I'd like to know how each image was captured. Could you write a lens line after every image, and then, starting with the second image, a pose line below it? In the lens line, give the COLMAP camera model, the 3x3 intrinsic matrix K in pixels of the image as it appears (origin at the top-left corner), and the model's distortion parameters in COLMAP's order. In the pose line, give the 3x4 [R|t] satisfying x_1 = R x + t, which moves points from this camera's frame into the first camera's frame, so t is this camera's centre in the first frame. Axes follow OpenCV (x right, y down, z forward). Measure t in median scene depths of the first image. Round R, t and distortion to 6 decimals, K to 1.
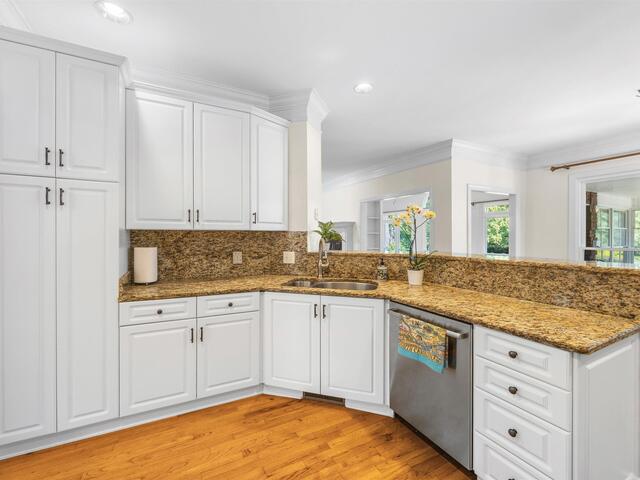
lens RADIAL K [[281.7, 0, 319.7], [0, 281.7, 236.7], [0, 0, 1]] dist [0.001665, 0.000699]
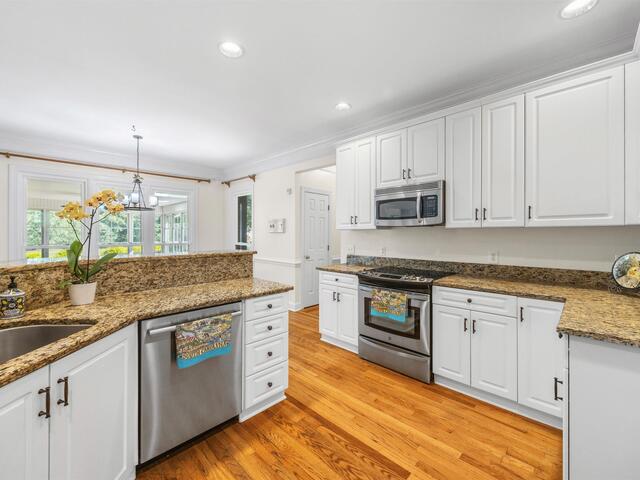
lens RADIAL K [[281.7, 0, 321.0], [0, 281.7, 235.0], [0, 0, 1]] dist [0.001665, 0.000699]
pose [[-0.318494, -0.000014, 0.947925, -0.525739], [0.004120, 0.999991, 0.001399, -0.000540], [-0.947916, 0.004351, -0.318491, 0.669926]]
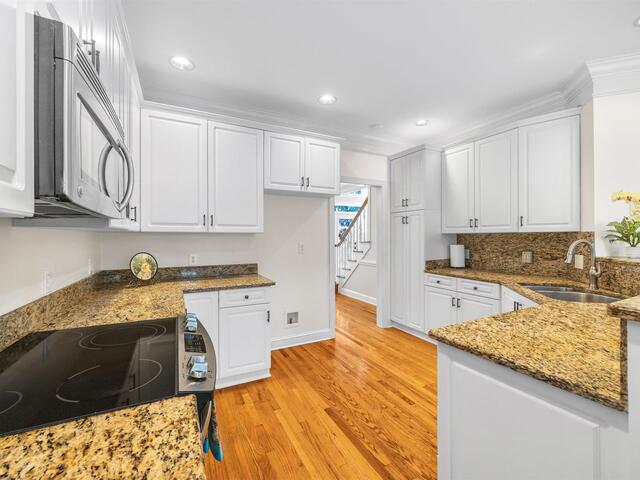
lens RADIAL K [[281.7, 0, 315.4], [0, 281.7, 239.0], [0, 0, 1]] dist [0.001665, 0.000699]
pose [[-0.015386, 0.005118, -0.999869, 0.988195], [0.000198, 0.999987, 0.005116, -0.002558], [0.999882, -0.000120, -0.015387, 0.239223]]
